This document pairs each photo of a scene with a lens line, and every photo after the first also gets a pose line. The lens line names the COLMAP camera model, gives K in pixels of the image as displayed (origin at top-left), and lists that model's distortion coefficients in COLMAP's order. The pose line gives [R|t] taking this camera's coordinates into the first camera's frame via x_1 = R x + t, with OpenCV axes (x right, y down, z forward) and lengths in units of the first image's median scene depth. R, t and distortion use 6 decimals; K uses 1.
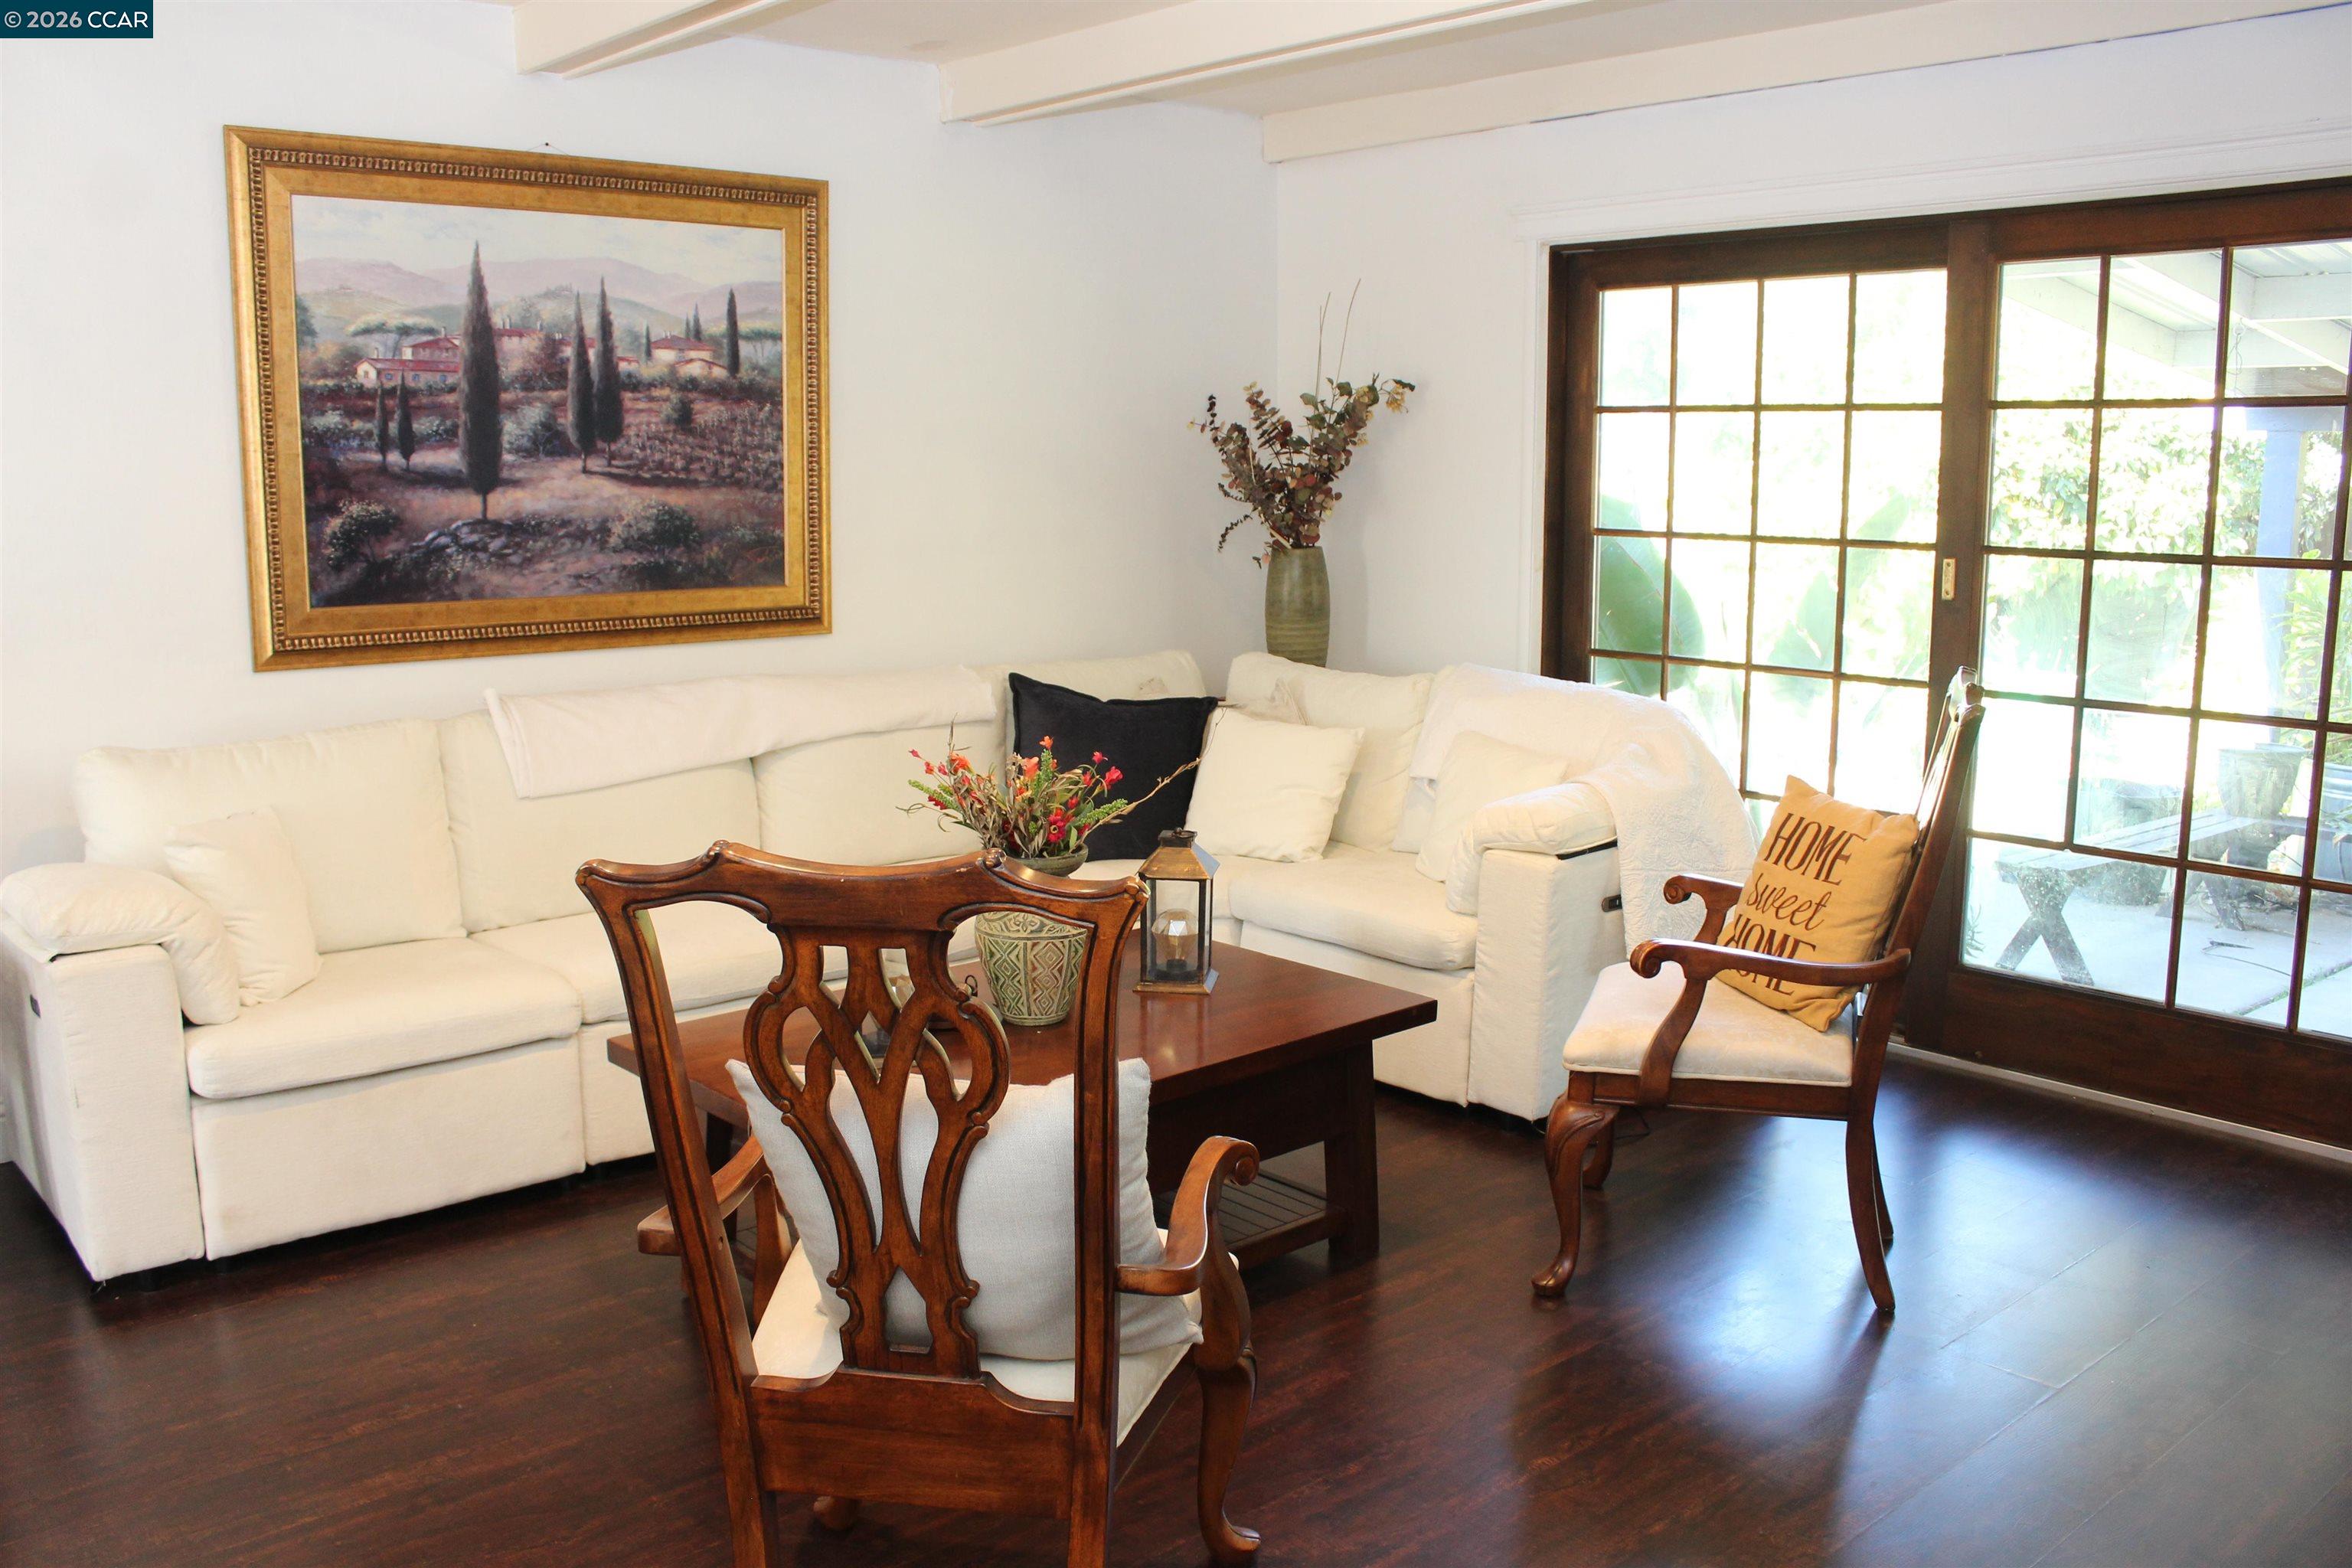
lens RADIAL K [[1962.3, 0, 1176.0], [0, 1962.3, 784.0], [0, 0, 1]] dist [-0.160972, 0.143243]
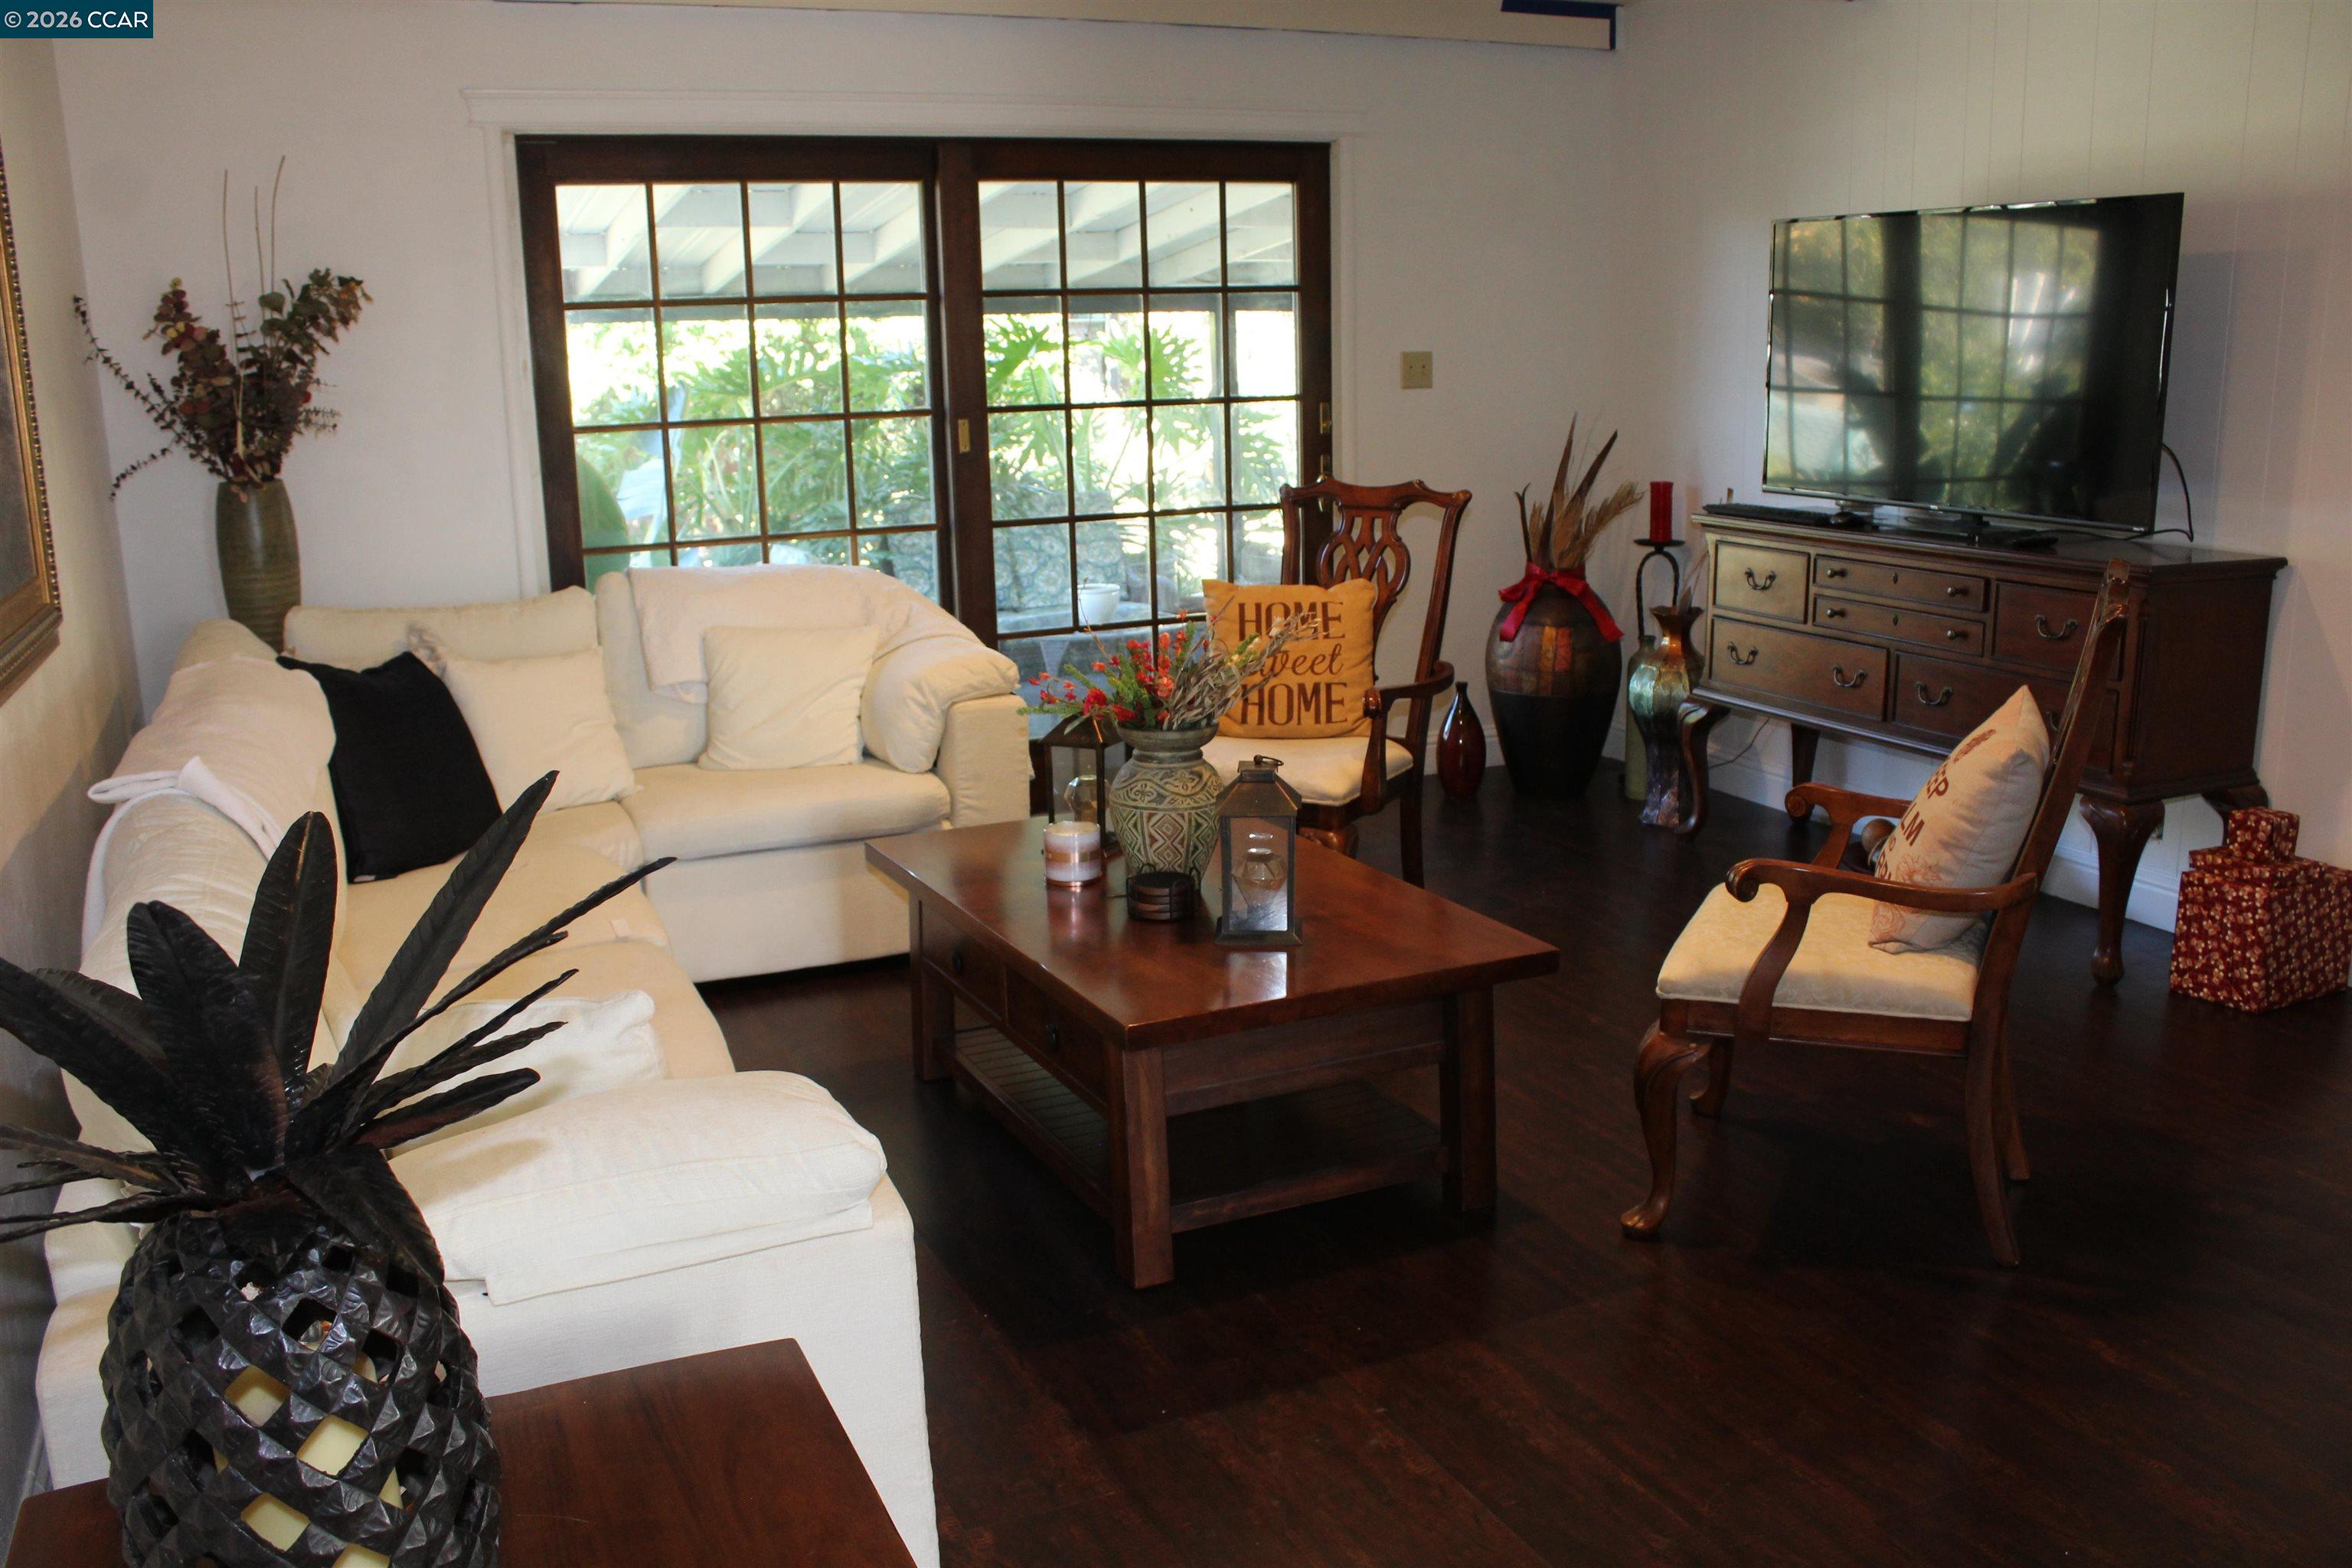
lens RADIAL K [[1962.3, 0, 1176.0], [0, 1962.3, 784.0], [0, 0, 1]] dist [-0.160972, 0.143243]
pose [[0.284634, -0.224714, 0.931926, -0.755017], [0.178183, 0.967599, 0.178894, -0.088150], [-0.941931, 0.115134, 0.315452, 0.487772]]
